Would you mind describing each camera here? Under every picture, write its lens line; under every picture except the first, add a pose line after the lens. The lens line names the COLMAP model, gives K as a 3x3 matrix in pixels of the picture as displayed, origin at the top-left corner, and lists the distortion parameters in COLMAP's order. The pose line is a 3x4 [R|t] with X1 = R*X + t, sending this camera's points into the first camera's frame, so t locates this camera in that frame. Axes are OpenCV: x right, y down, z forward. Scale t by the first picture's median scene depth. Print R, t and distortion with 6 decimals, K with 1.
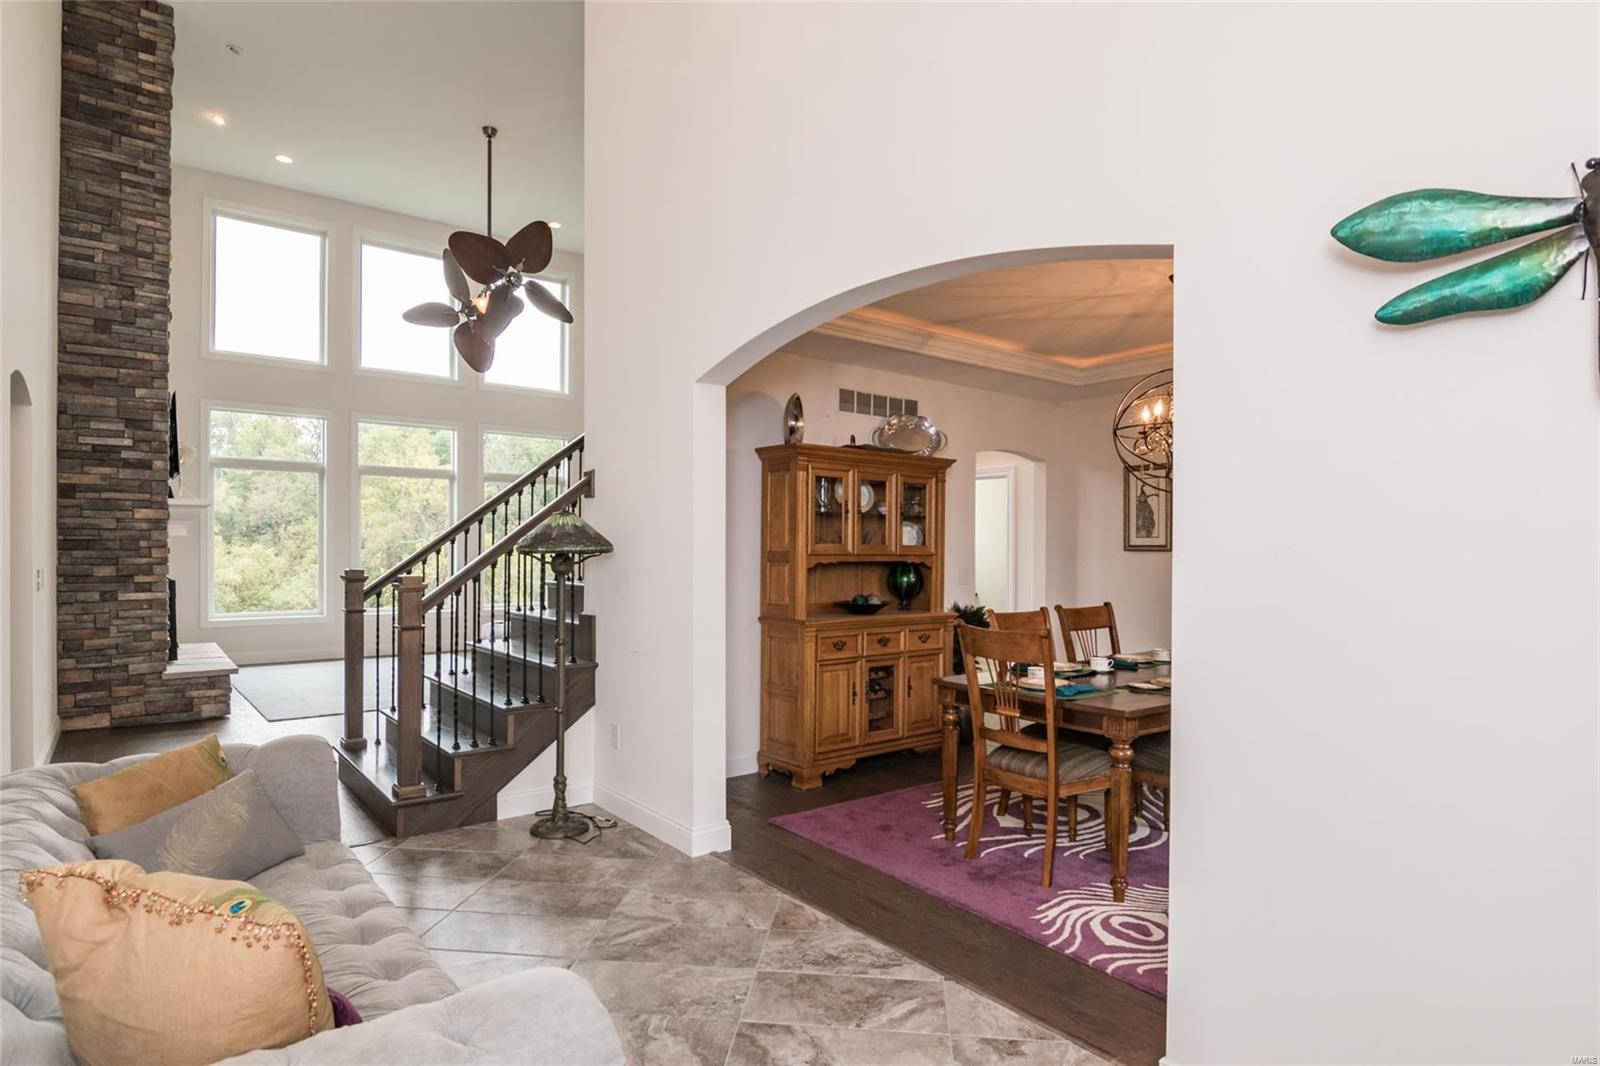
lens RADIAL K [[877.0, 0, 794.6], [0, 877.0, 541.1], [0, 0, 1]] dist [-0.013772, -0.002134]
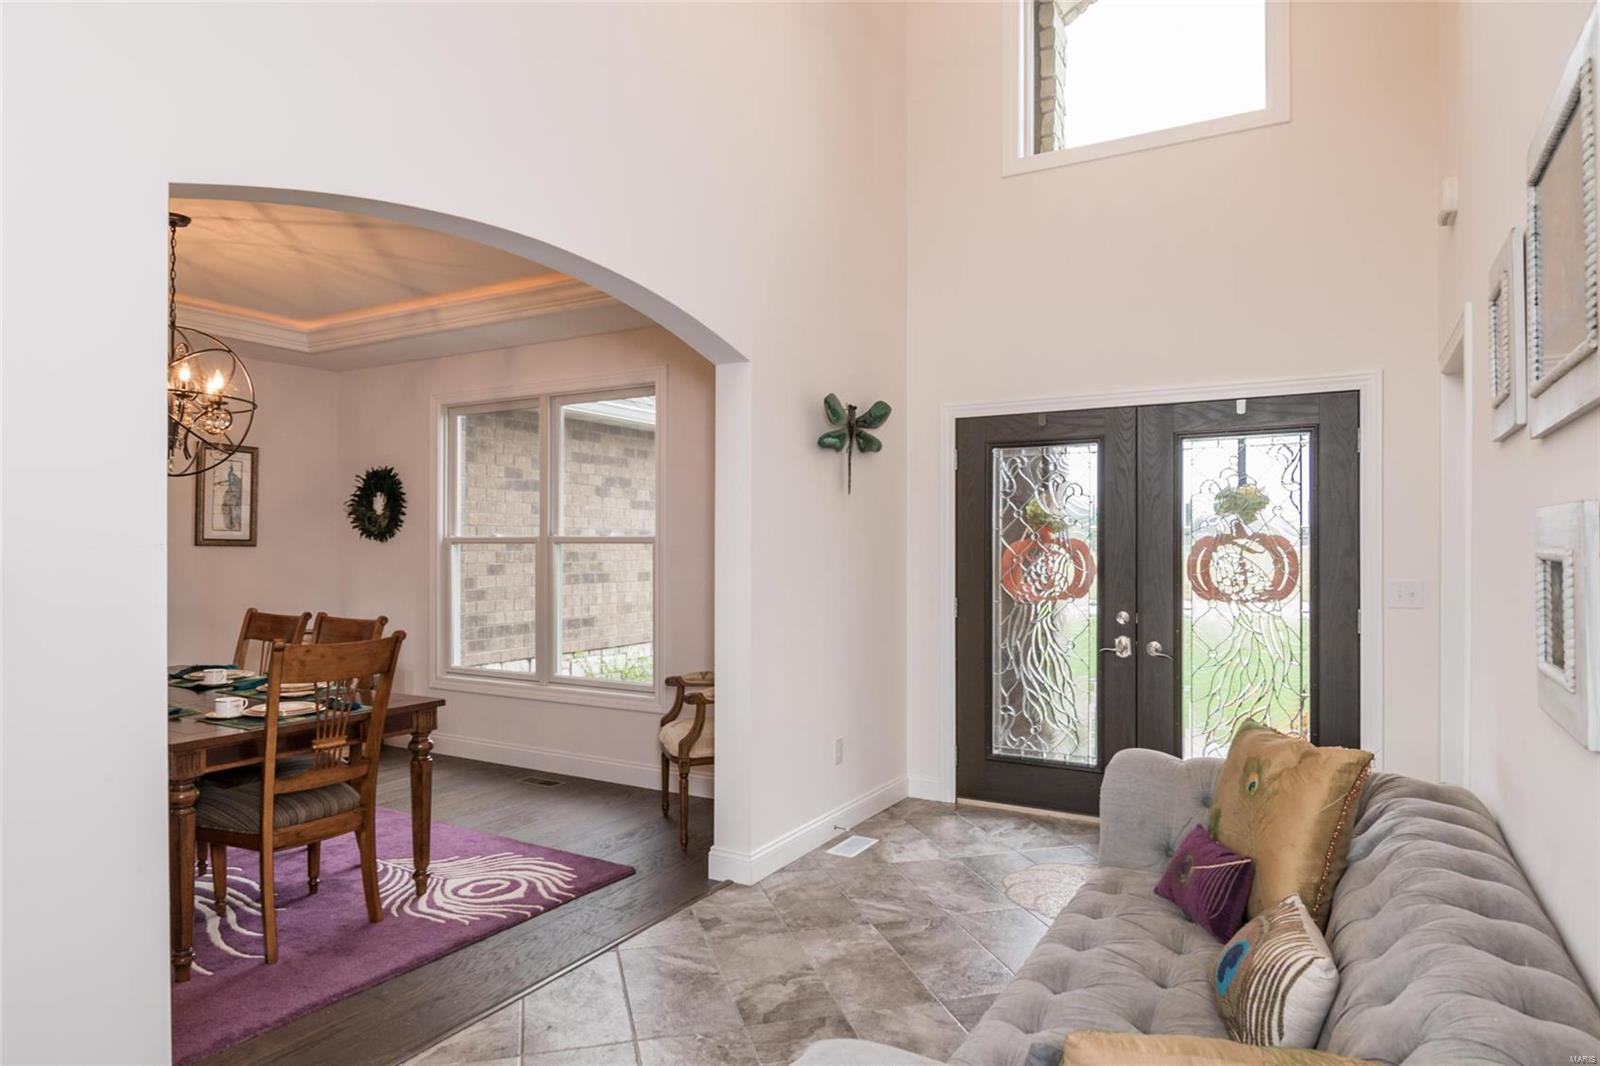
lens RADIAL K [[960.6, 0, 794.7], [0, 960.6, 533.5], [0, 0, 1]] dist [-0.003082, -0.000225]
pose [[-0.376114, -0.001152, 0.926573, -0.845516], [-0.009781, 0.999948, -0.002727, -0.003858], [-0.926522, -0.010088, -0.376106, 1.055986]]
